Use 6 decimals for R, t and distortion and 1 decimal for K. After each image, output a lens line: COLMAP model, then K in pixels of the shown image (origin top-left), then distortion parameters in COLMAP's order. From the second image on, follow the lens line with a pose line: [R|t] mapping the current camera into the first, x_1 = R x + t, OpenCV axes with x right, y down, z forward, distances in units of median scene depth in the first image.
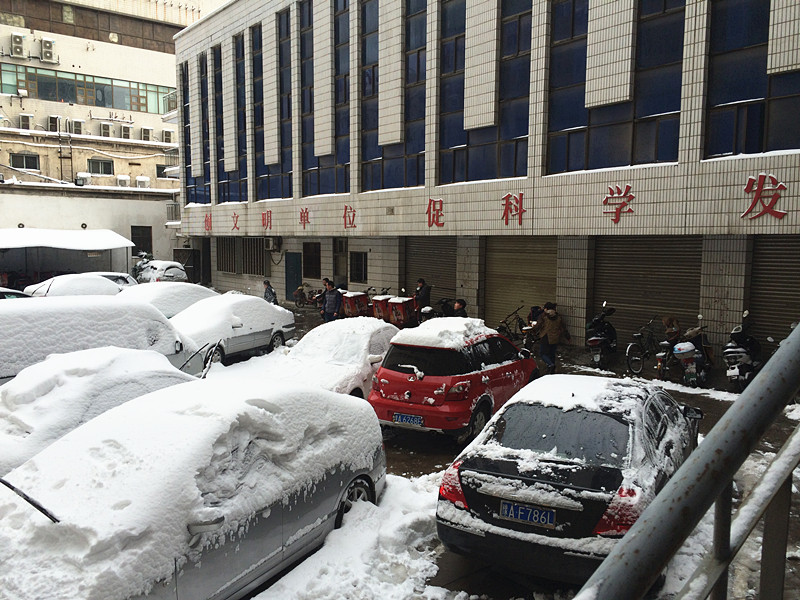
lens RADIAL K [[680.6, 0, 396.4], [0, 680.6, 301.0], [0, 0, 1]] dist [0.088511, -0.109449]
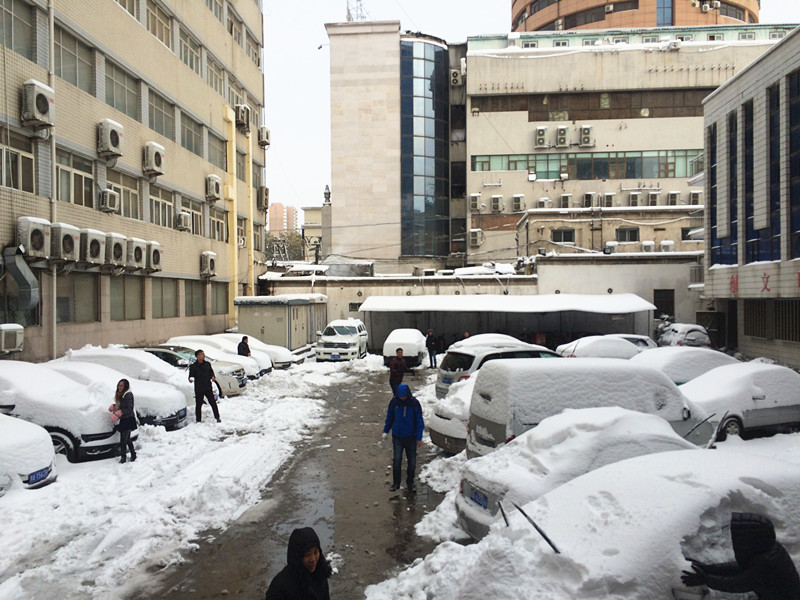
lens RADIAL K [[675.5, 0, 395.5], [0, 675.5, 302.0], [0, 0, 1]] dist [0.097077, -0.115711]
pose [[0.742927, -0.009891, -0.669299, 0.025680], [-0.048348, 0.996486, -0.068393, -0.004659], [0.667624, 0.083170, 0.739839, -0.025681]]
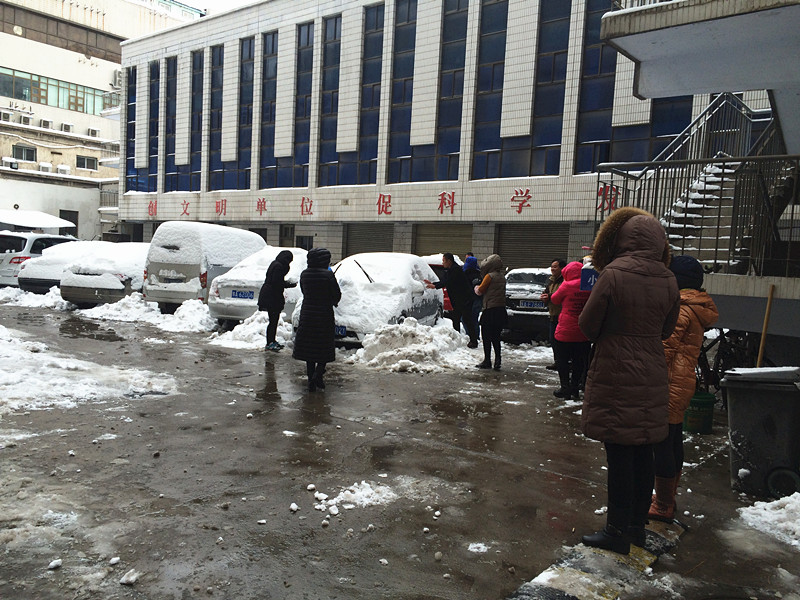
lens RADIAL K [[679.7, 0, 394.6], [0, 679.7, 302.1], [0, 0, 1]] dist [0.089910, -0.113875]
pose [[0.975230, 0.030980, 0.219015, -0.254264], [-0.025578, 0.999296, -0.027458, 0.121856], [-0.219711, 0.021175, 0.975335, -0.387688]]
